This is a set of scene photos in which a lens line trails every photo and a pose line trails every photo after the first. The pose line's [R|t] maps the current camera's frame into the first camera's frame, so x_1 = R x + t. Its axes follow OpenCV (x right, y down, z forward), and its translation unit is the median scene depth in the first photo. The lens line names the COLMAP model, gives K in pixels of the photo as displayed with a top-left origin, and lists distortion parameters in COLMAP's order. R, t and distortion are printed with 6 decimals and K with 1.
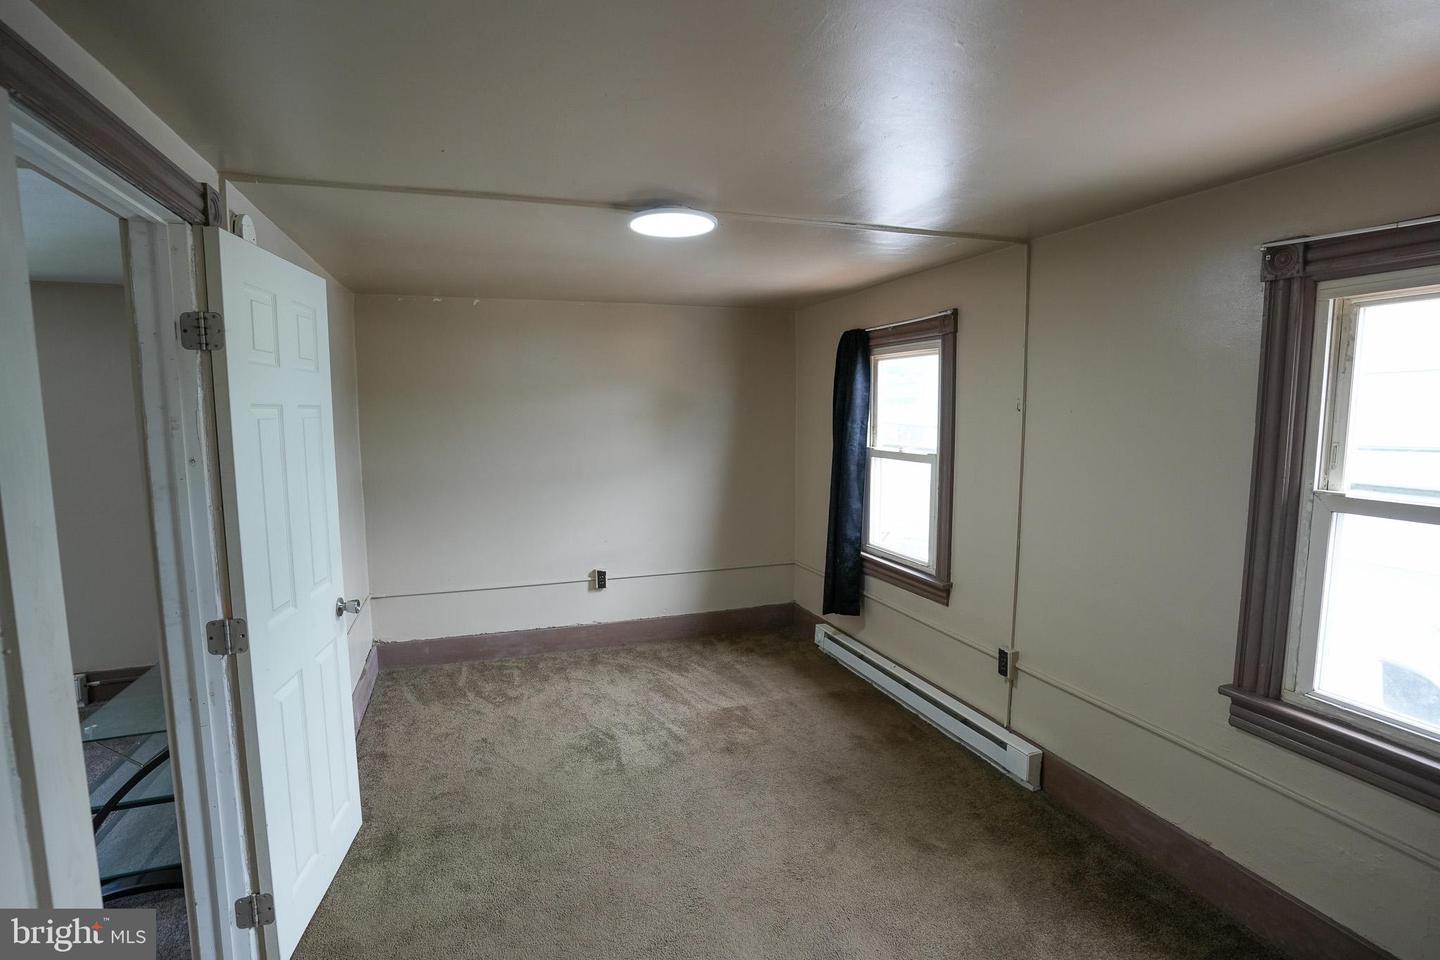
lens RADIAL K [[702.7, 0, 720.9], [0, 702.7, 480.0], [0, 0, 1]] dist [-0.088071, 0.042883]
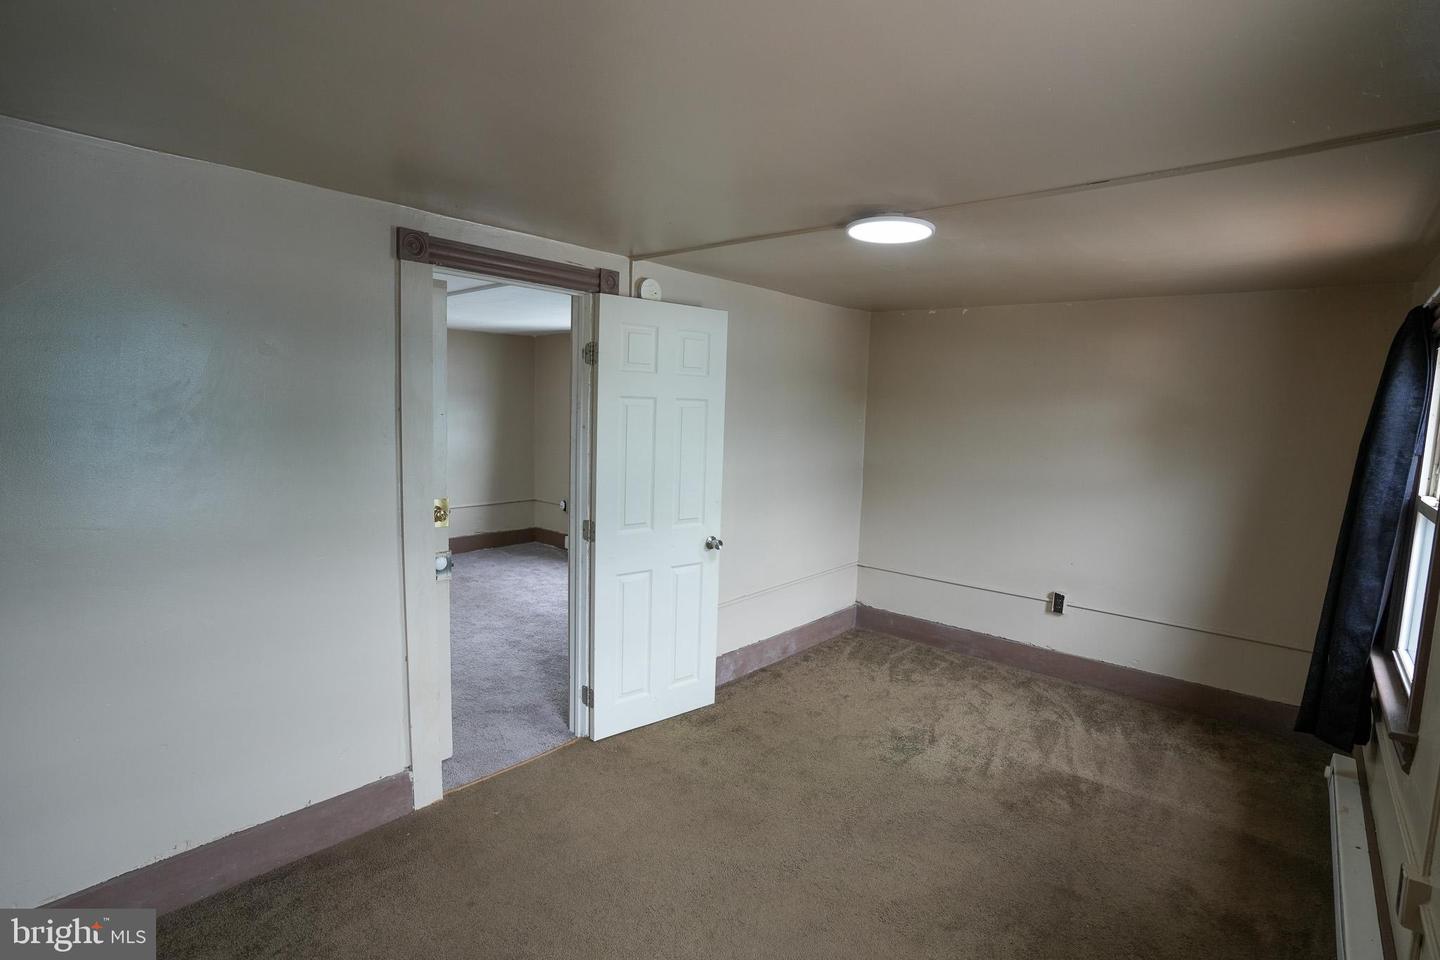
lens RADIAL K [[702.7, 0, 720.9], [0, 702.7, 480.0], [0, 0, 1]] dist [-0.088071, 0.042883]
pose [[0.489354, 0.114322, -0.864559, 0.423185], [-0.124666, 0.990359, 0.060394, -0.019803], [0.863129, 0.078227, 0.498888, 0.174881]]
